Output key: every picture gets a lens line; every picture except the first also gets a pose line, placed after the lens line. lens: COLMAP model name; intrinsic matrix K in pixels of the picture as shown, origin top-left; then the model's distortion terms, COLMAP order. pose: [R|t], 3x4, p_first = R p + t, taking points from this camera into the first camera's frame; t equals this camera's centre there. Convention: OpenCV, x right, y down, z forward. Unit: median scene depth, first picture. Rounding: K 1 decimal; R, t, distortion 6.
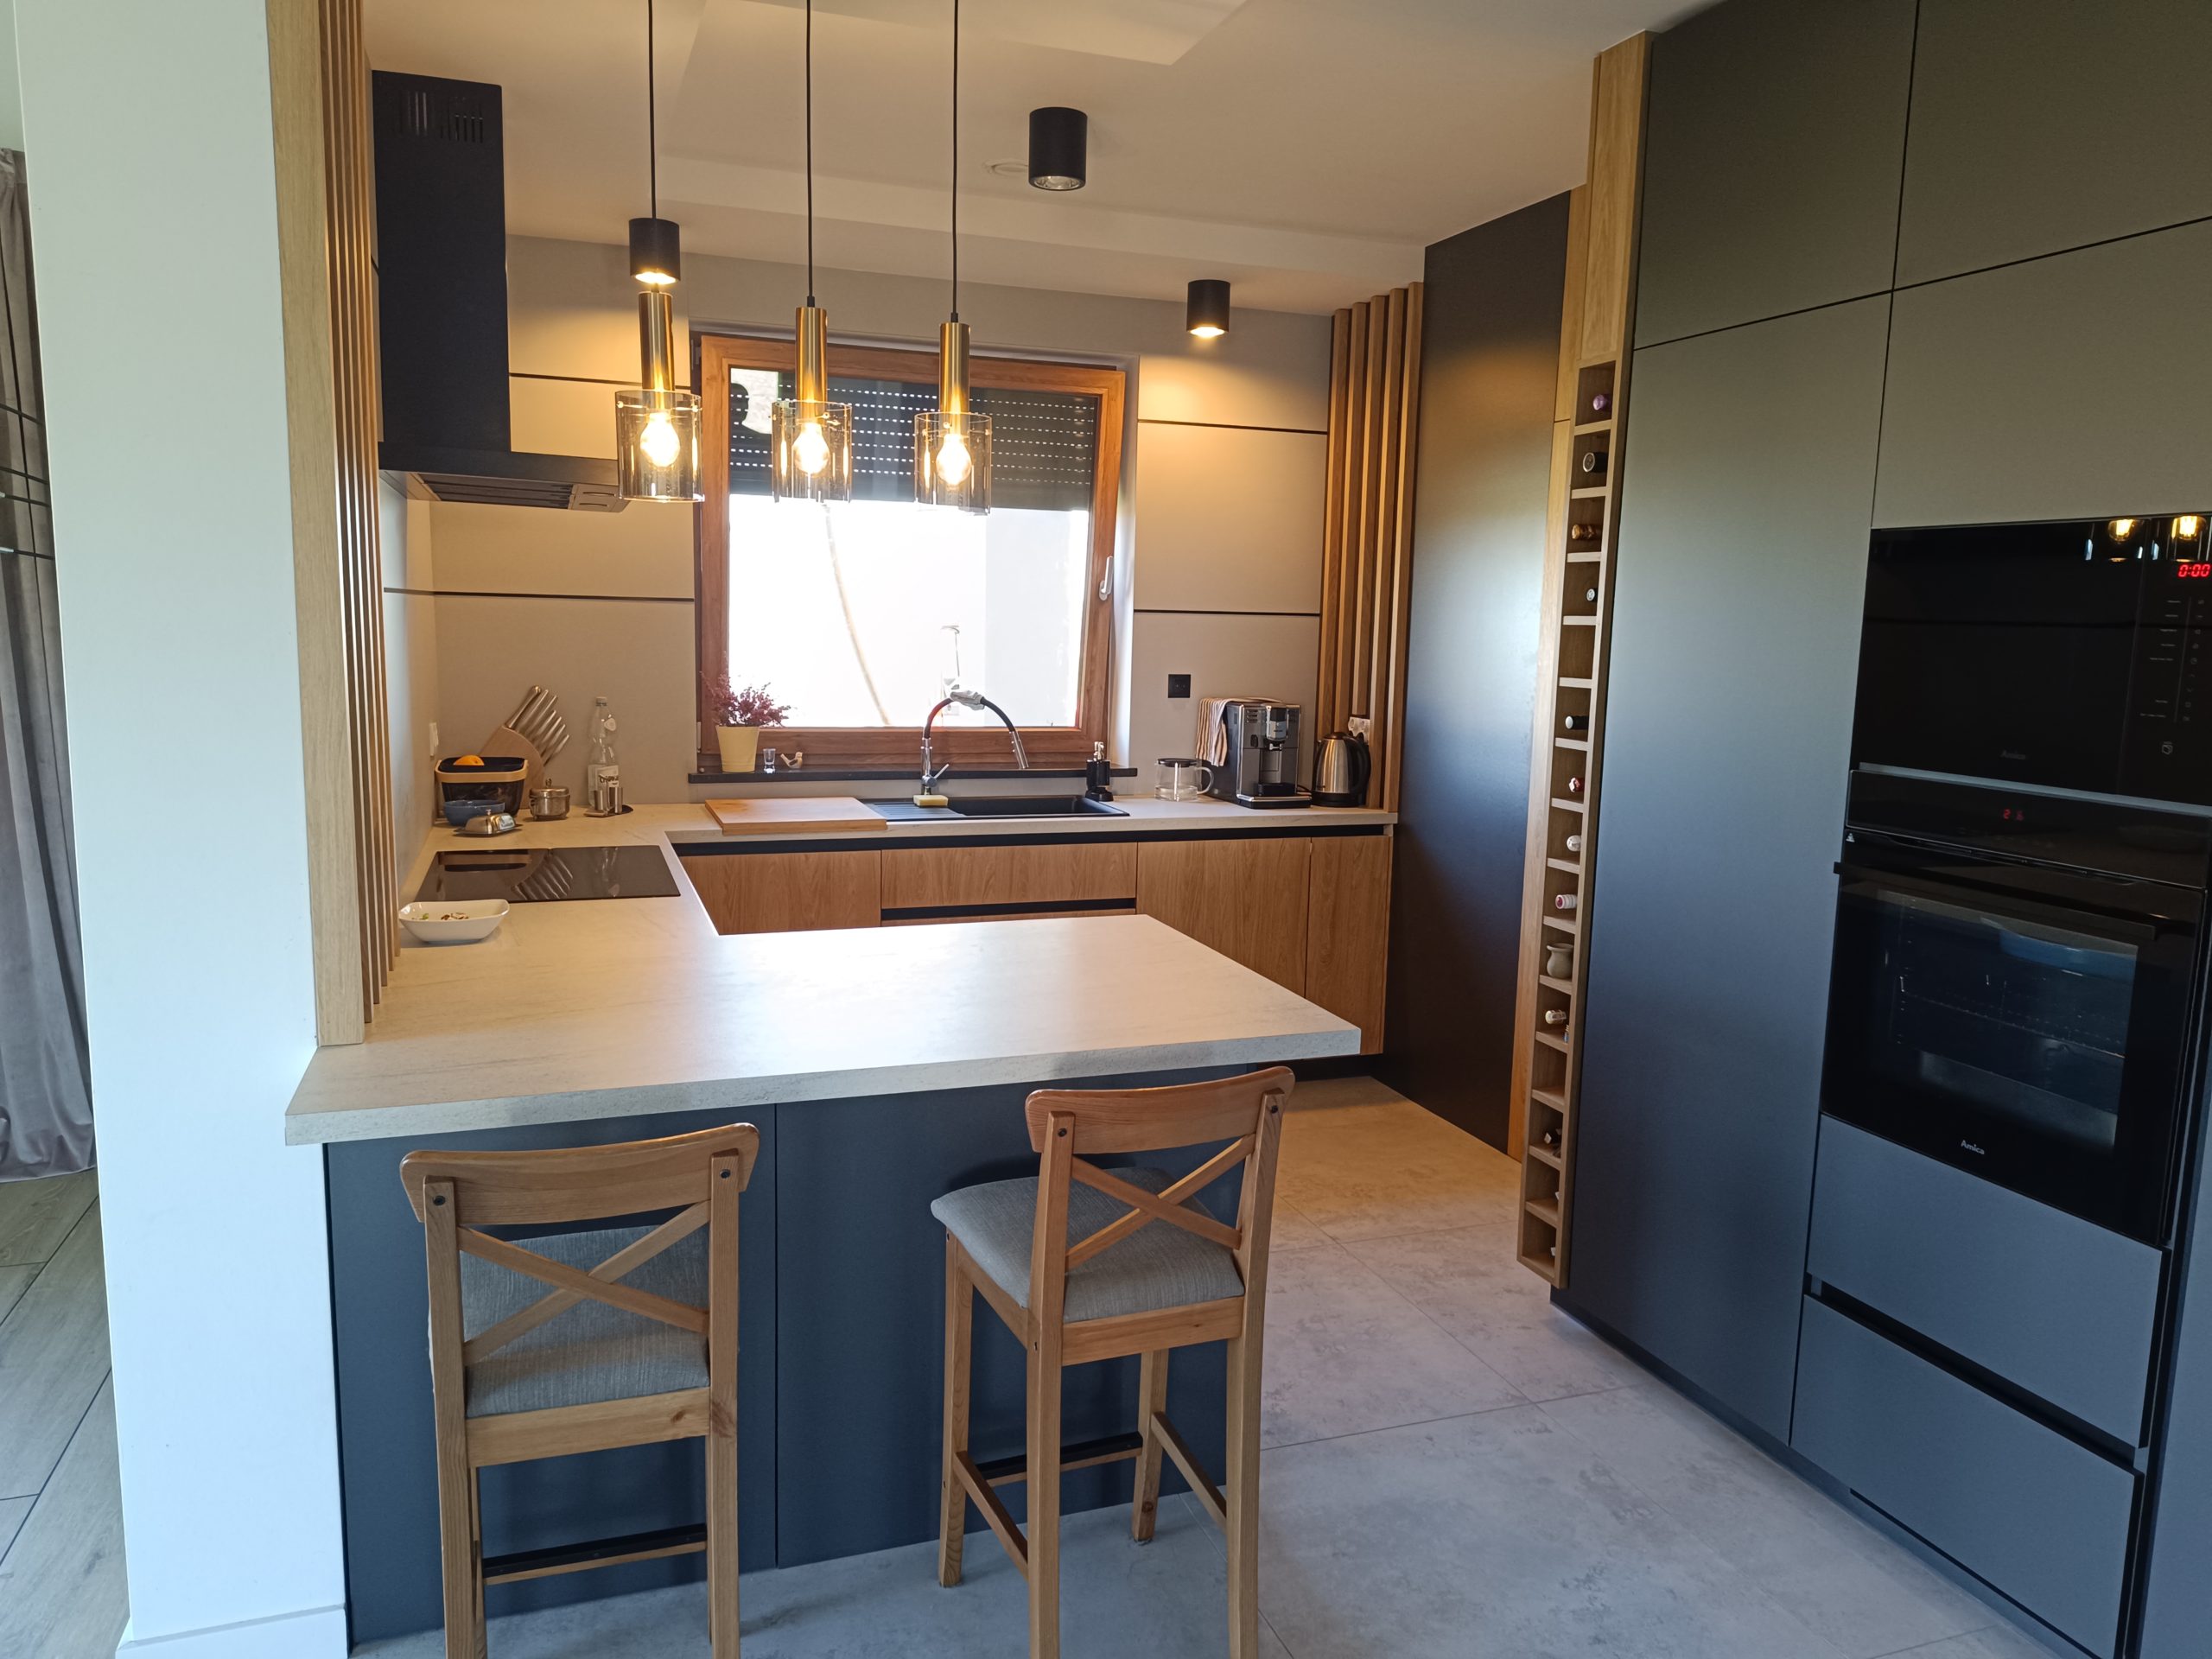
lens RADIAL K [[1536.0, 0, 1095.8], [0, 1536.0, 823.8], [0, 0, 1]] dist [0.059331, -0.078711]
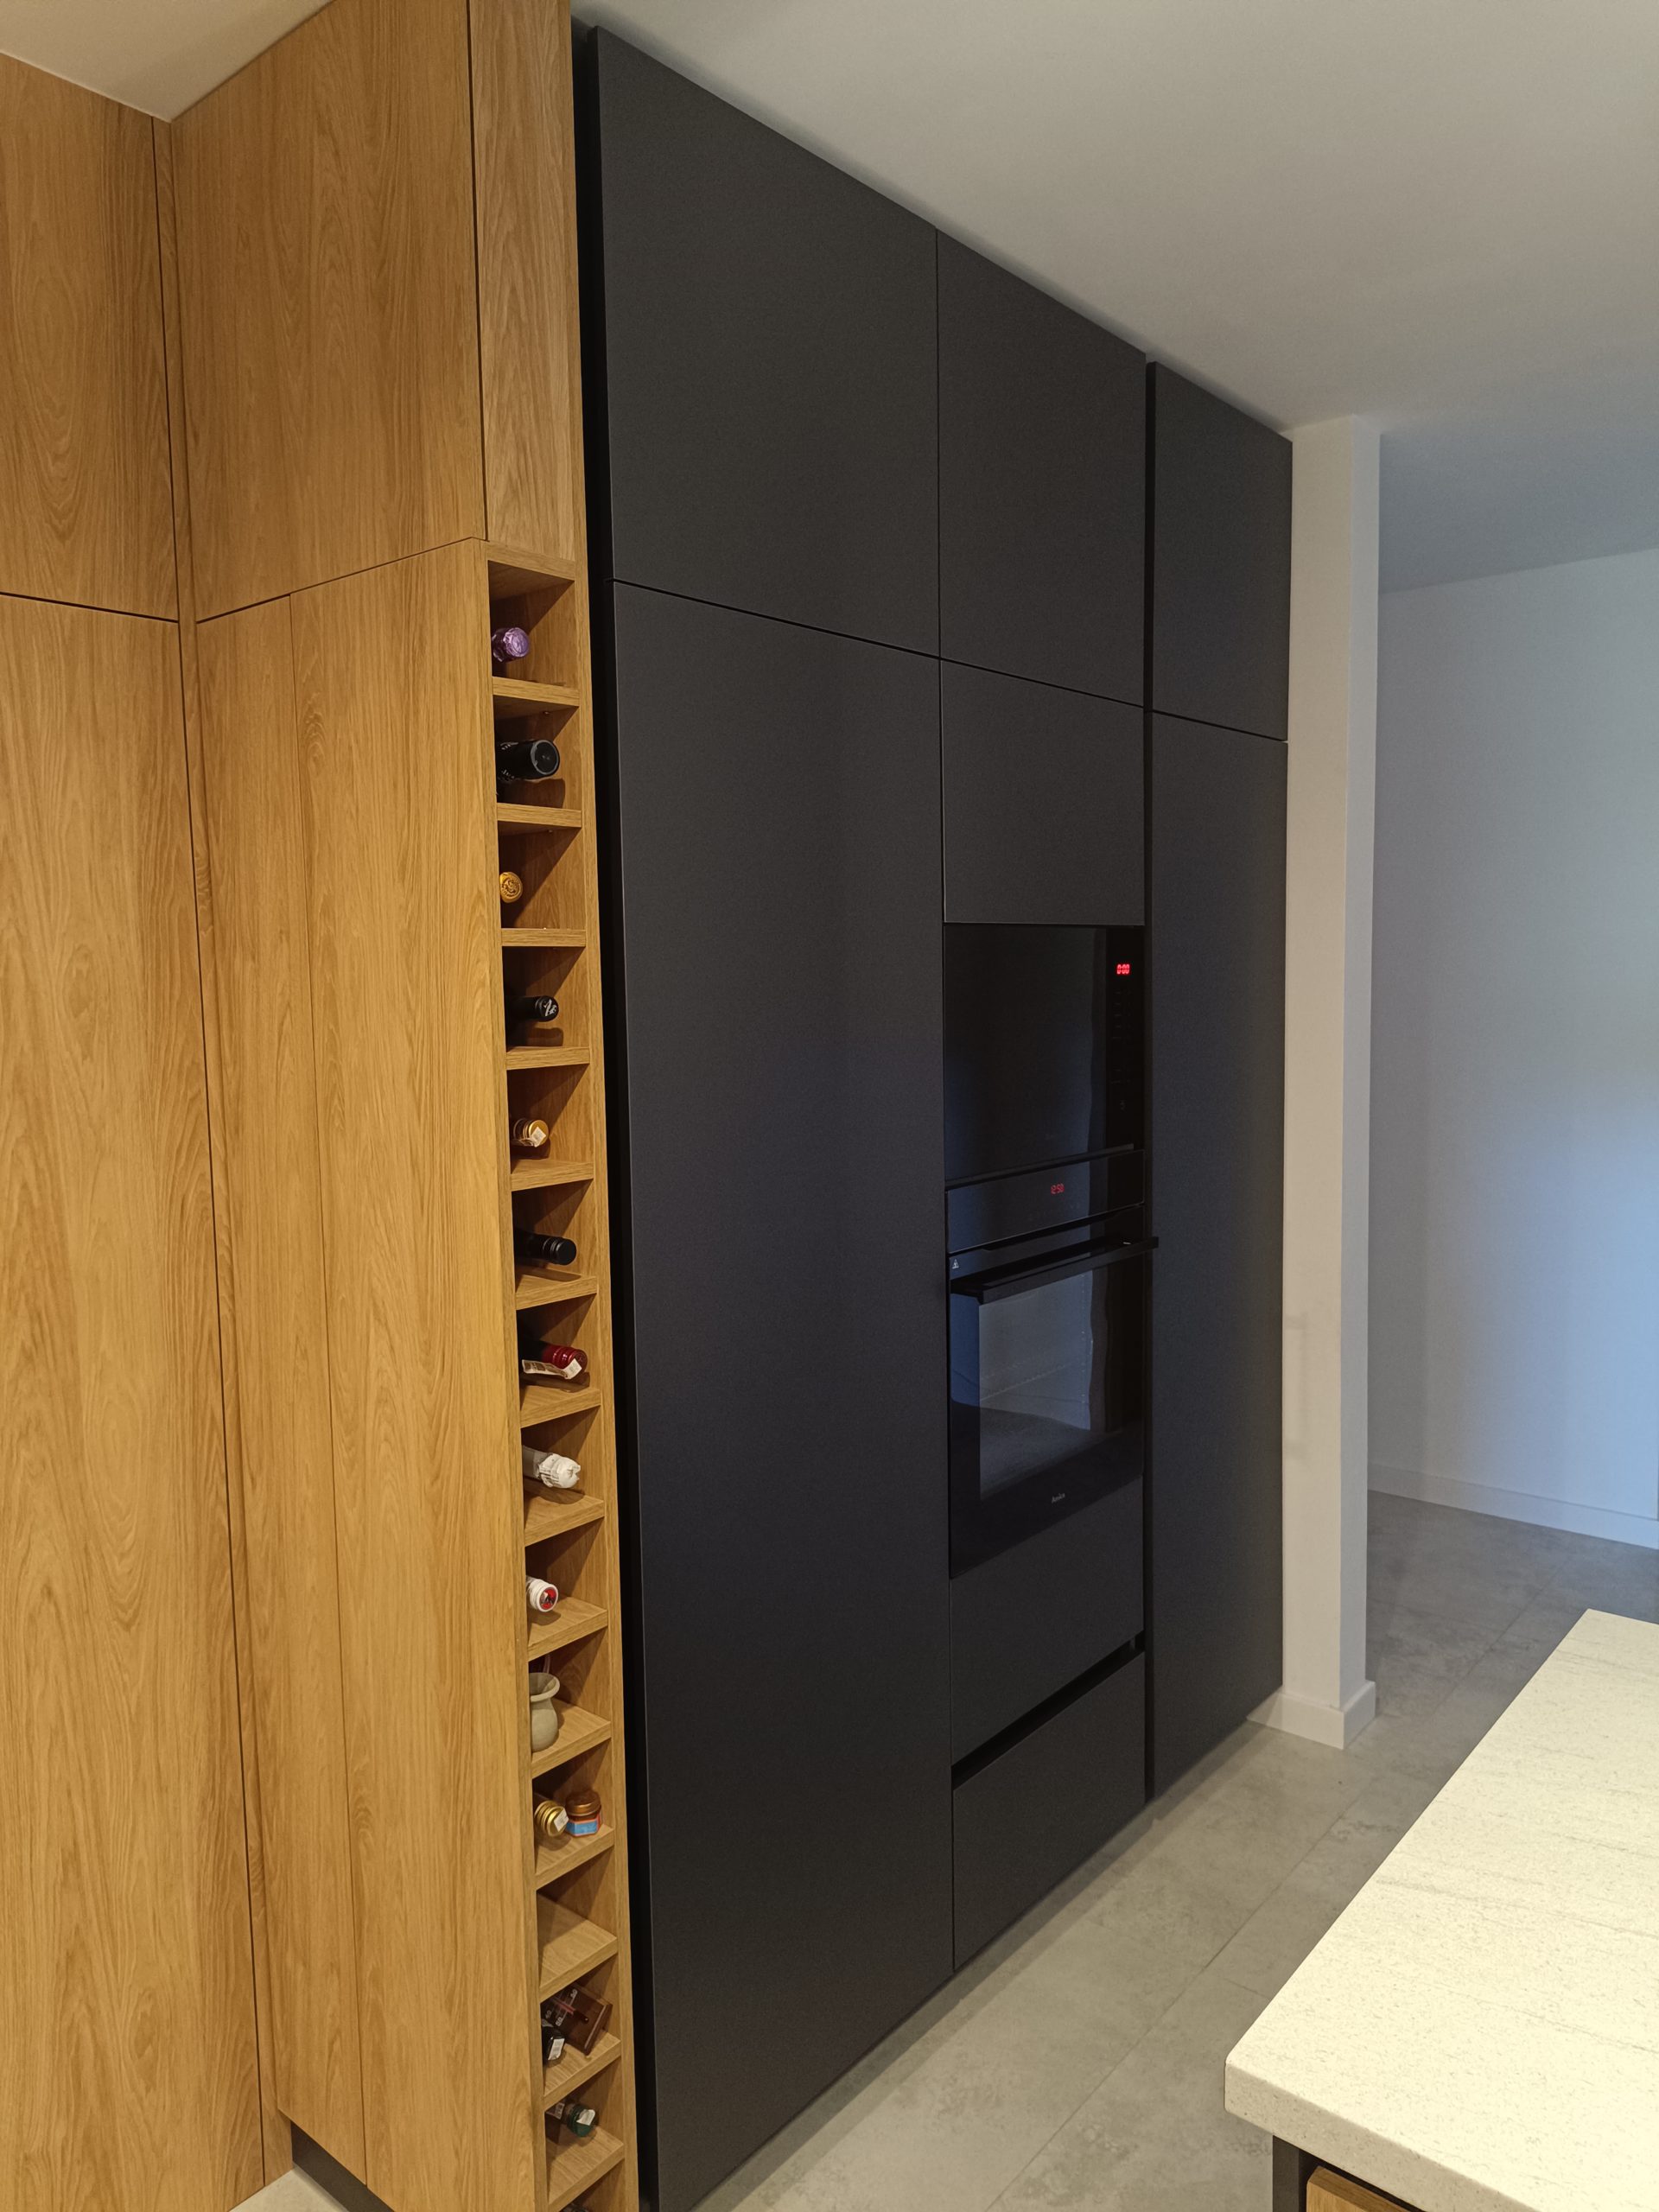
lens RADIAL K [[1507.2, 0, 831.4], [0, 1507.2, 1097.1], [0, 0, 1]] dist [0.037373, -0.068610]
pose [[-0.497469, -0.087907, 0.863016, -0.156055], [0.126355, 0.976900, 0.172342, -0.175199], [-0.858230, 0.194781, -0.474869, 1.046817]]
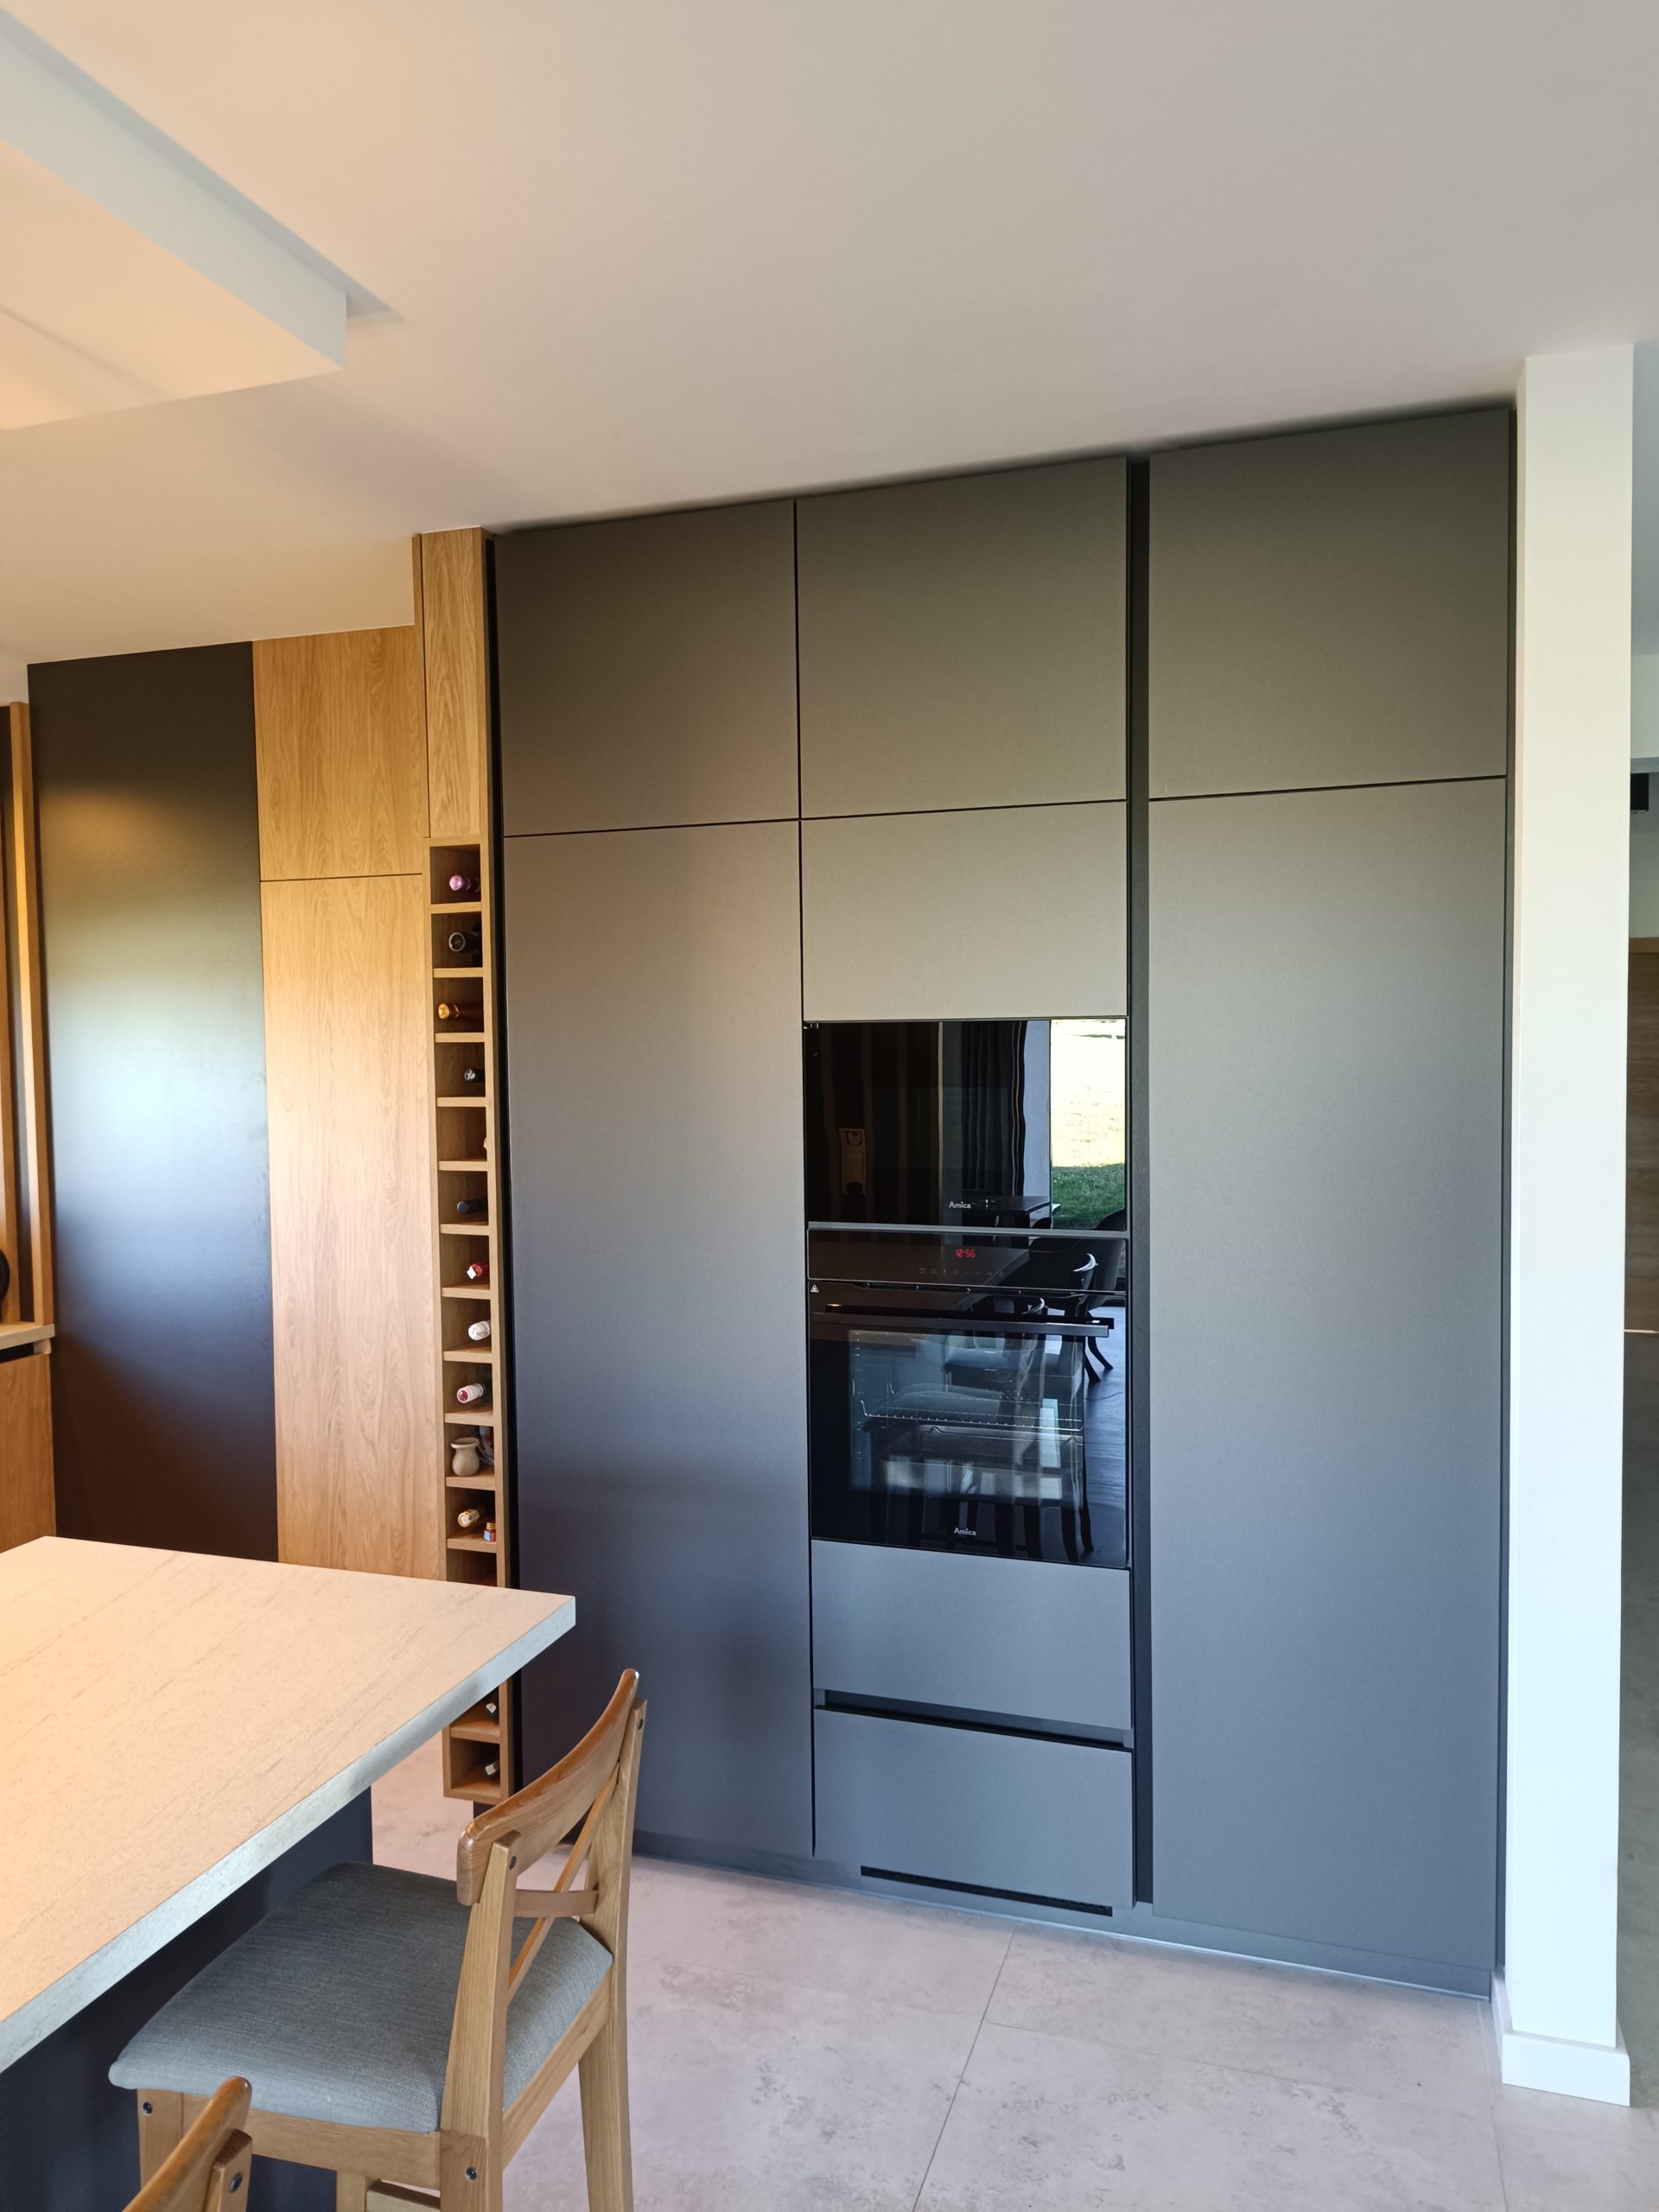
lens RADIAL K [[1536.0, 0, 829.5], [0, 1536.0, 1106.0], [0, 0, 1]] dist [0.059331, -0.078711]
pose [[0.615397, -0.065055, 0.785528, -0.273309], [0.132047, 0.991013, -0.021376, -0.070184], [-0.777078, 0.116881, 0.618457, 0.200901]]
